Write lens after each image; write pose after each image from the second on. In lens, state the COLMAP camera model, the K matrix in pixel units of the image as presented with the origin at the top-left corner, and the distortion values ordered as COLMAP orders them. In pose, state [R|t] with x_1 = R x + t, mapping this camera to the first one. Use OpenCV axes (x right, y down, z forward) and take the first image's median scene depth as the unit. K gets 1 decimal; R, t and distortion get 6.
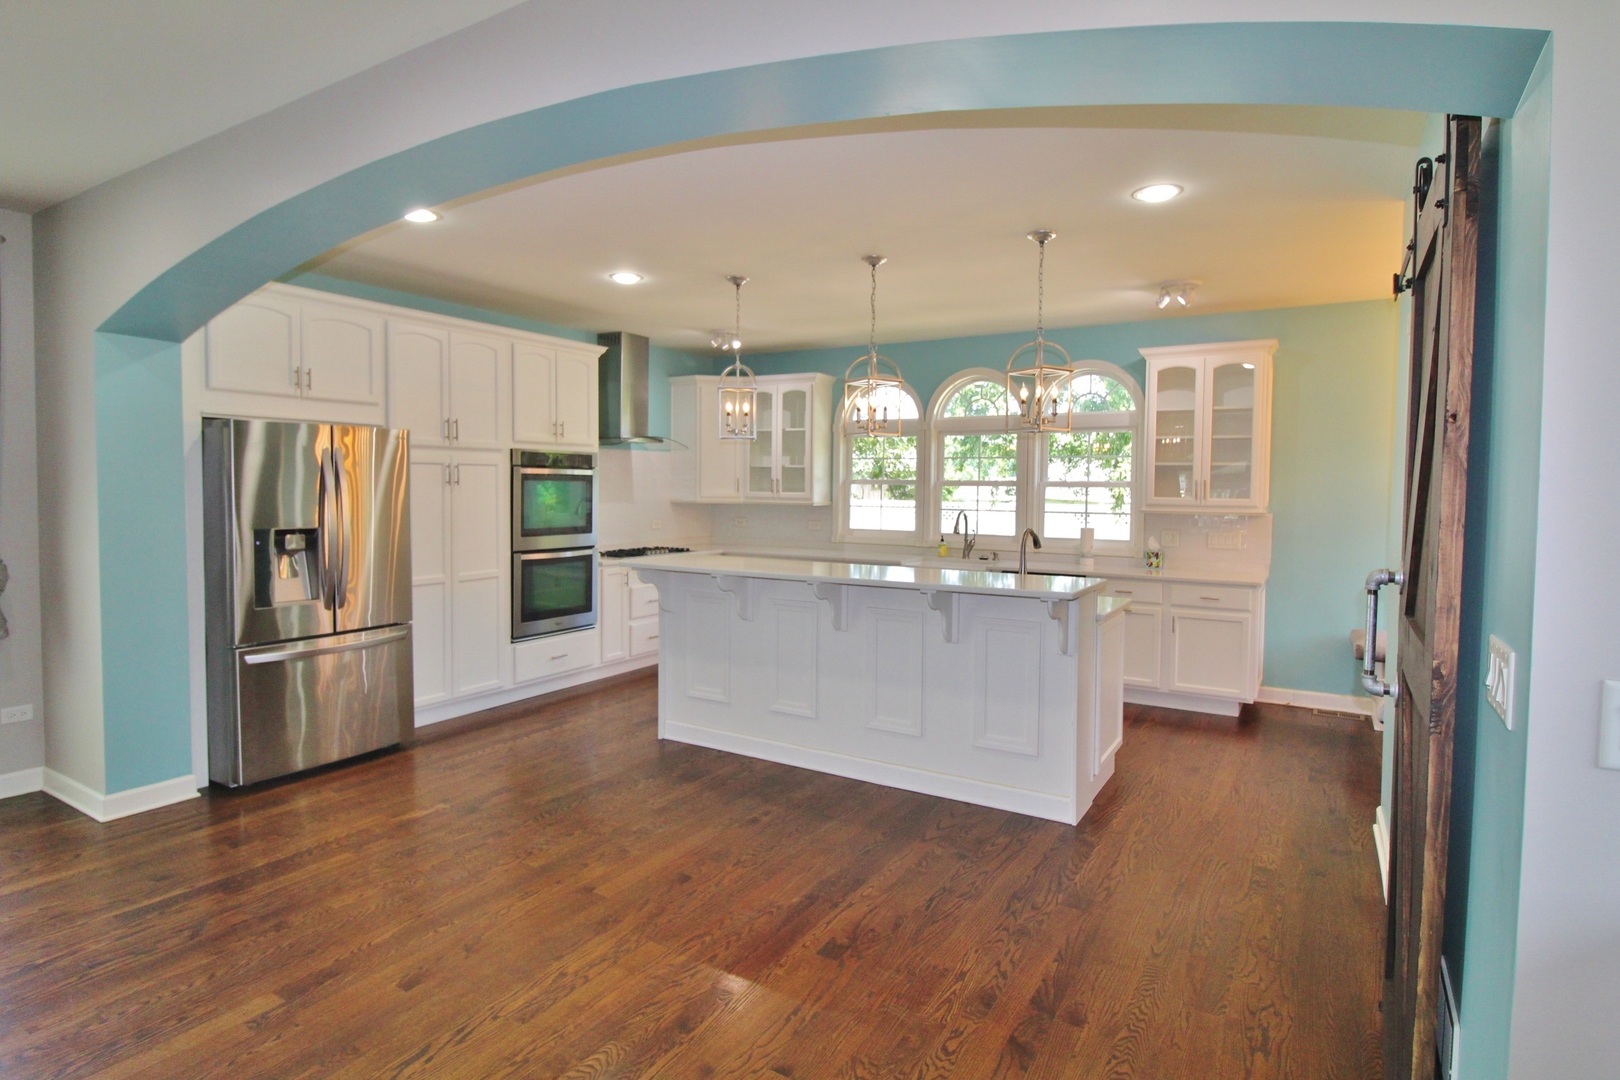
lens RADIAL K [[845.4, 0, 810.4], [0, 845.4, 526.7], [0, 0, 1]] dist [-0.002371, -0.010788]
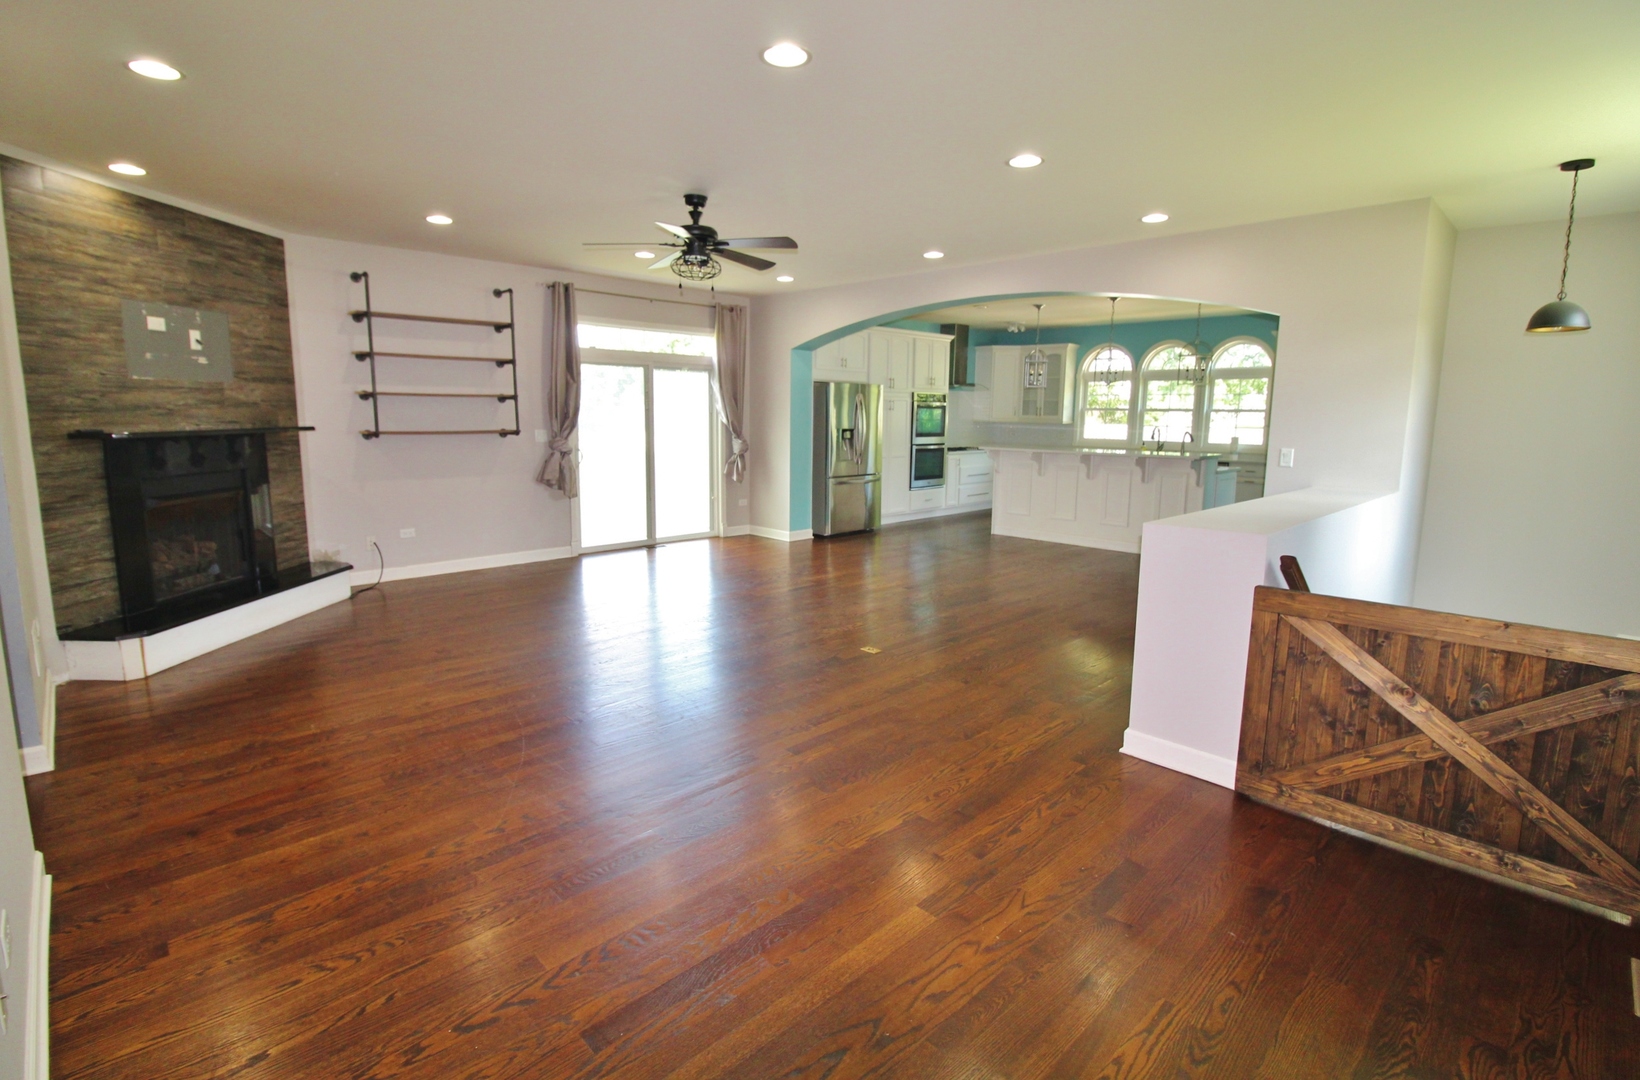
lens RADIAL K [[757.5, 0, 819.0], [0, 757.5, 527.9], [0, 0, 1]] dist [-0.017797, 0.000054]
pose [[0.968141, 0.036767, -0.247692, -0.110062], [-0.011540, 0.994662, 0.102540, 0.042468], [0.250140, -0.096415, 0.963397, -0.756014]]
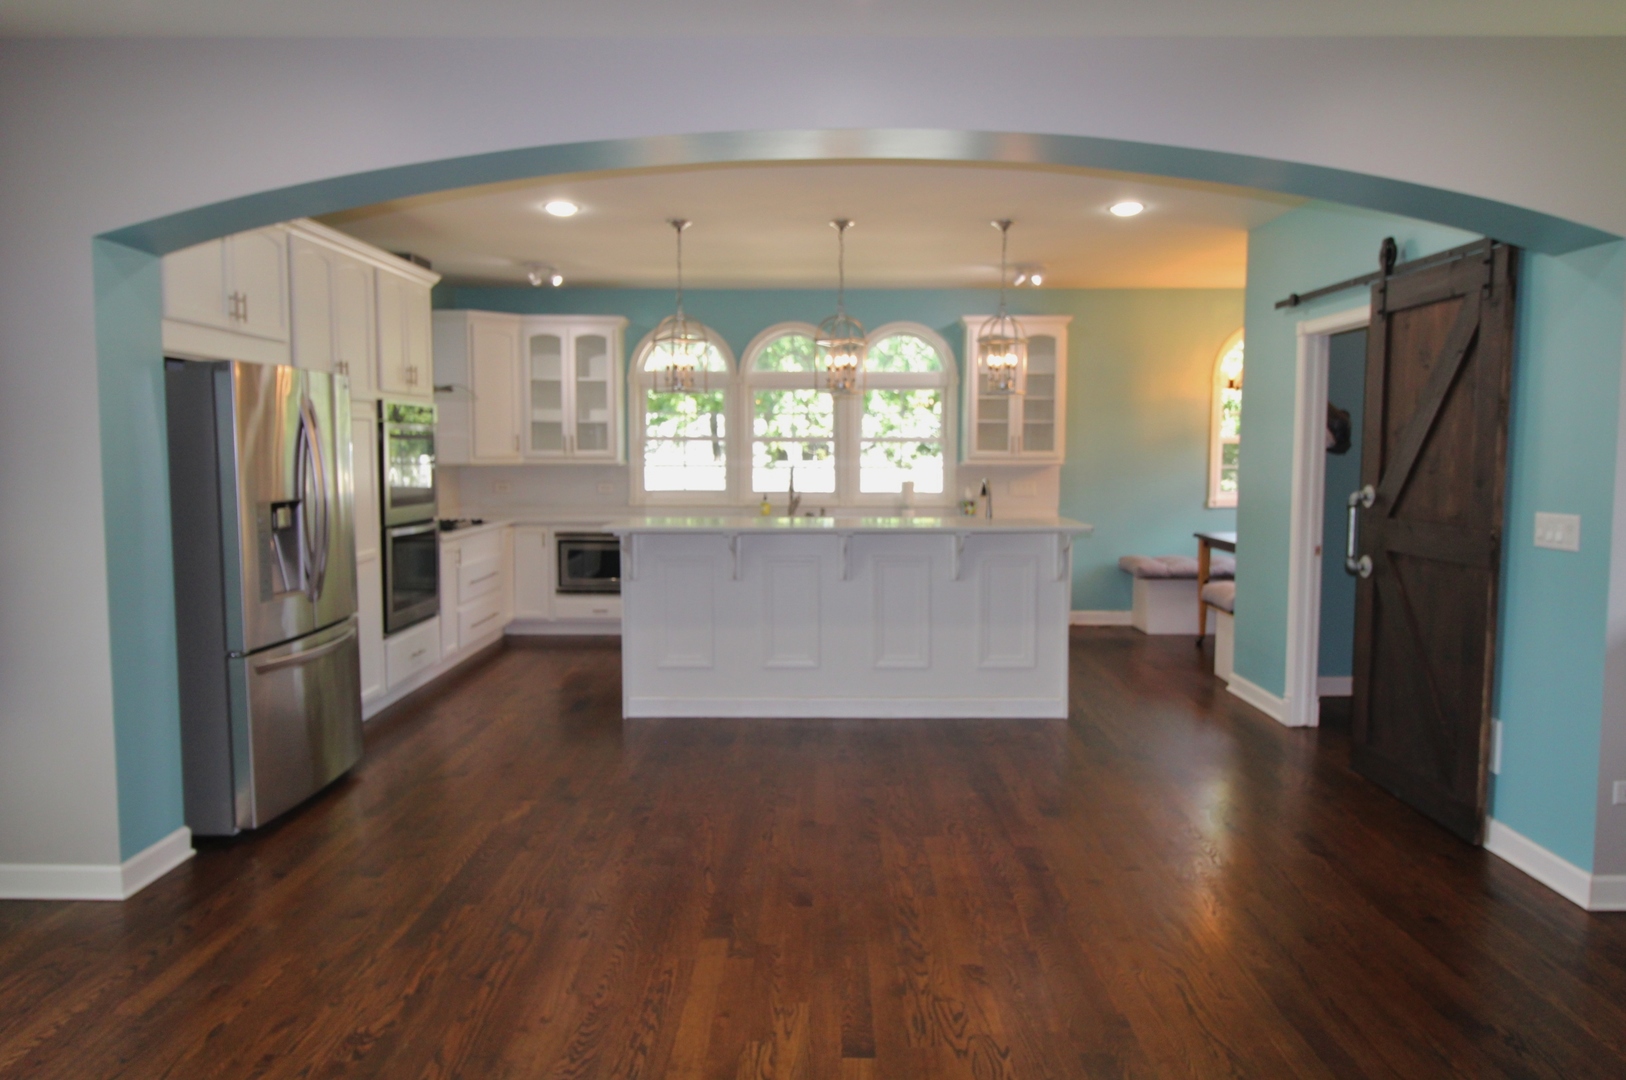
lens RADIAL K [[1022.0, 0, 820.7], [0, 1022.0, 531.3], [0, 0, 1]] dist [-0.003939, -0.002471]
pose [[0.860487, -0.050321, 0.506982, -0.467032], [0.030702, 0.998423, 0.046991, 0.000936], [-0.508547, -0.024870, 0.860675, -0.057424]]
